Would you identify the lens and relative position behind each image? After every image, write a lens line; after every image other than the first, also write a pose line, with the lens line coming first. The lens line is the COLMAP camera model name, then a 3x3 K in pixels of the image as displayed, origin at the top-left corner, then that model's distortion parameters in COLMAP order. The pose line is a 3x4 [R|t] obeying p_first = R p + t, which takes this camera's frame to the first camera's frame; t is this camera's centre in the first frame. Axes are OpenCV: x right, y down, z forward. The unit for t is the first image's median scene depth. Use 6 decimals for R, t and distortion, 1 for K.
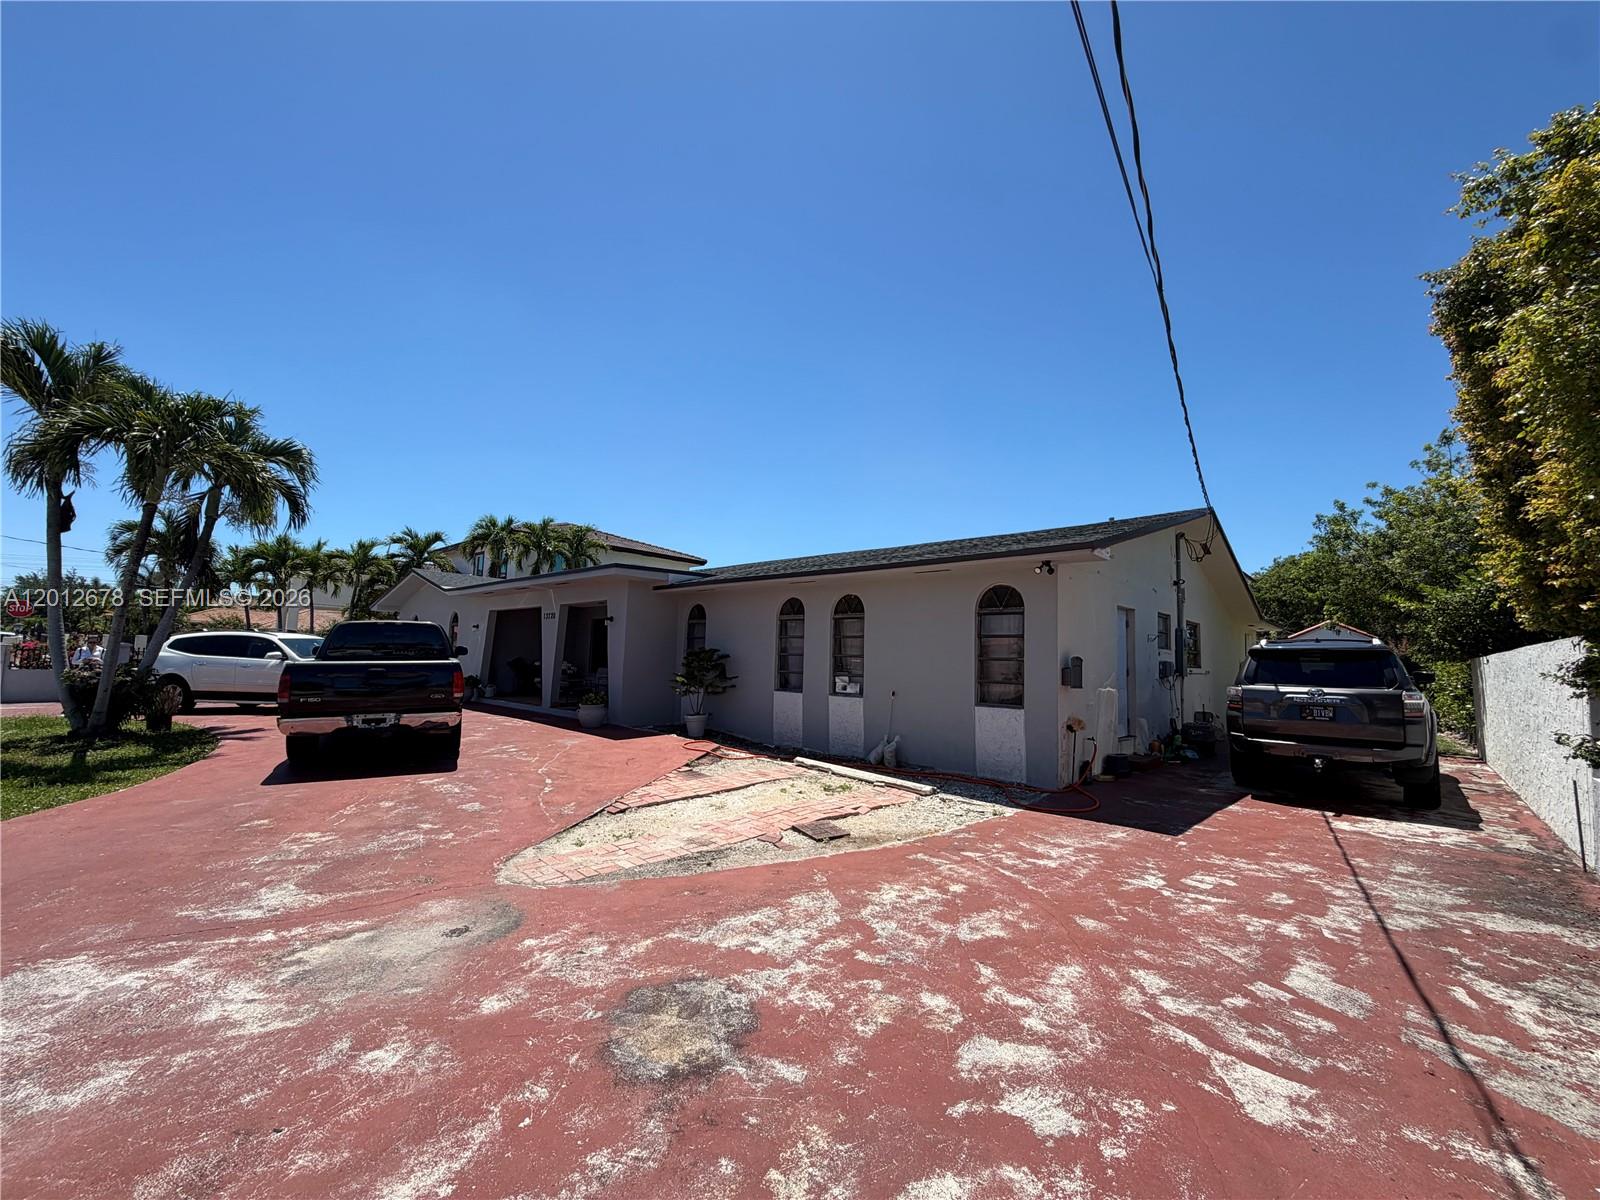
lens RADIAL K [[693.6, 0, 808.3], [0, 693.6, 601.1], [0, 0, 1]] dist [0.002019, 0.000307]
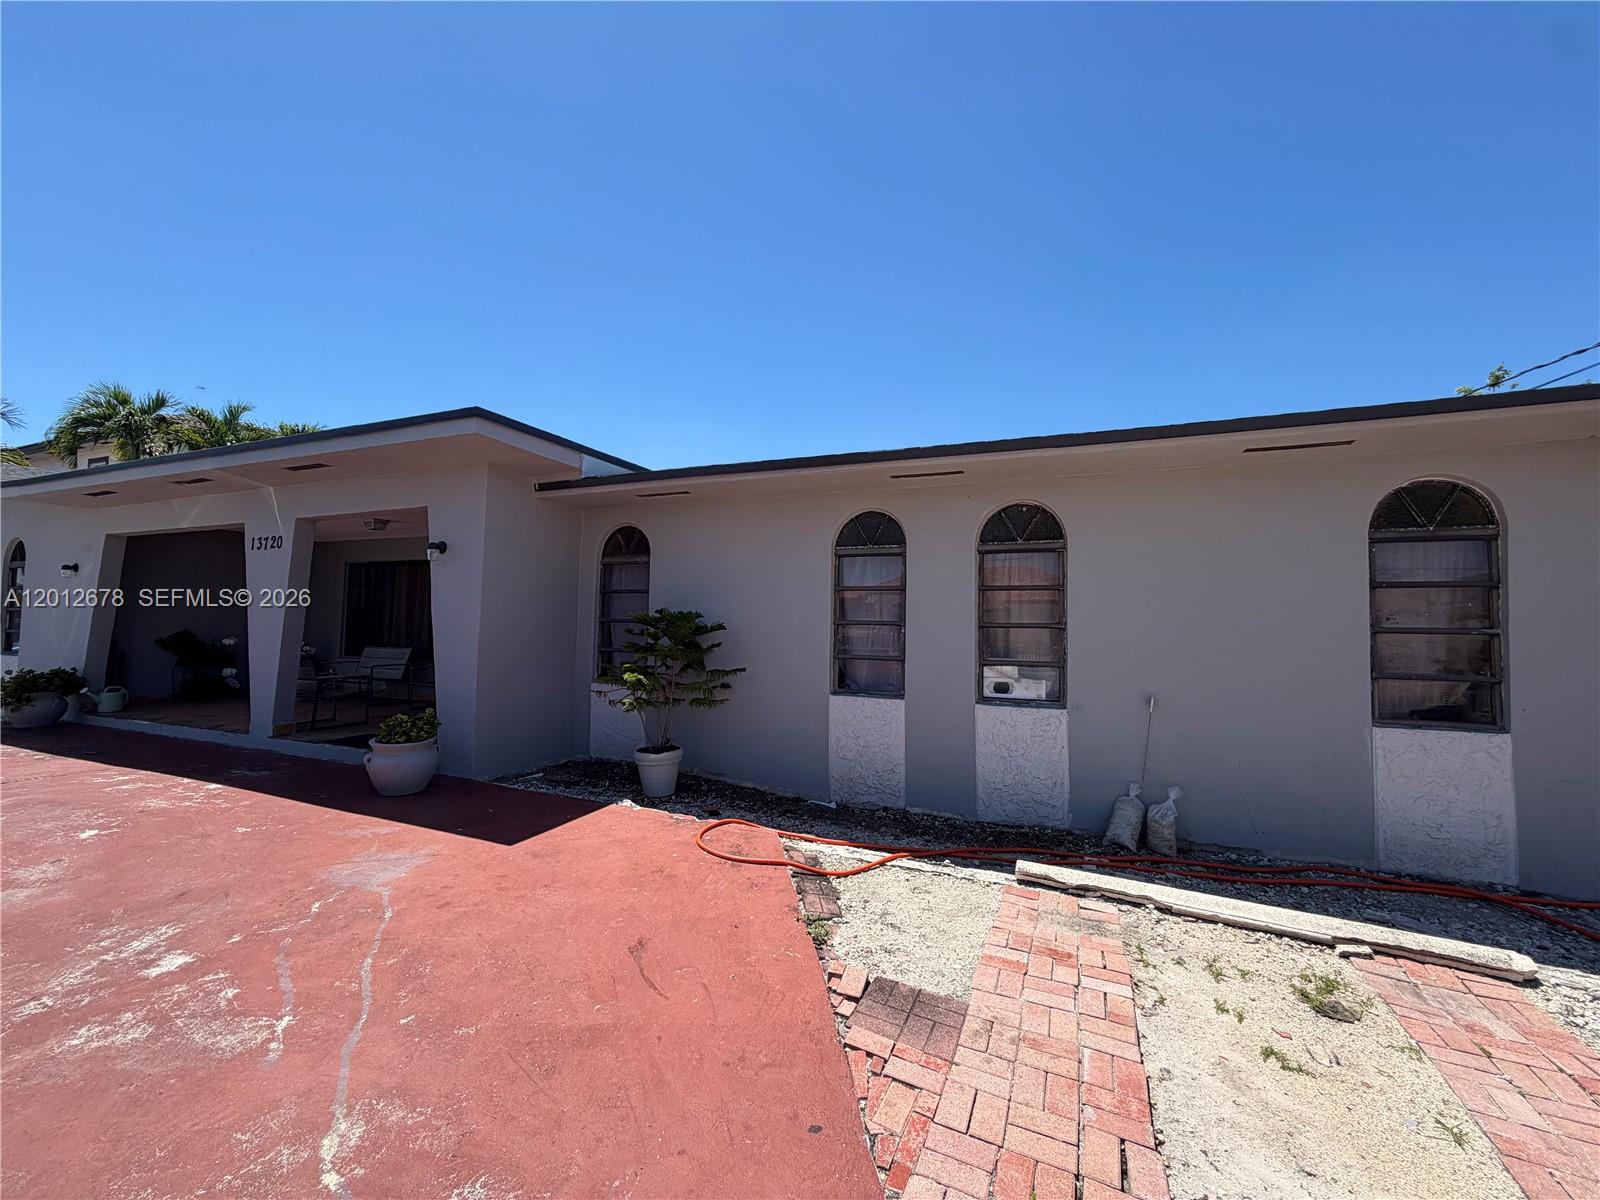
lens RADIAL K [[610.5, 0, 764.4], [0, 610.5, 606.7], [0, 0, 1]] dist [0.000414, 0.000150]
pose [[0.933110, 0.004009, 0.359570, -0.246324], [-0.023874, 0.998422, 0.050825, 0.042215], [-0.358798, -0.056009, 0.931733, 0.583713]]
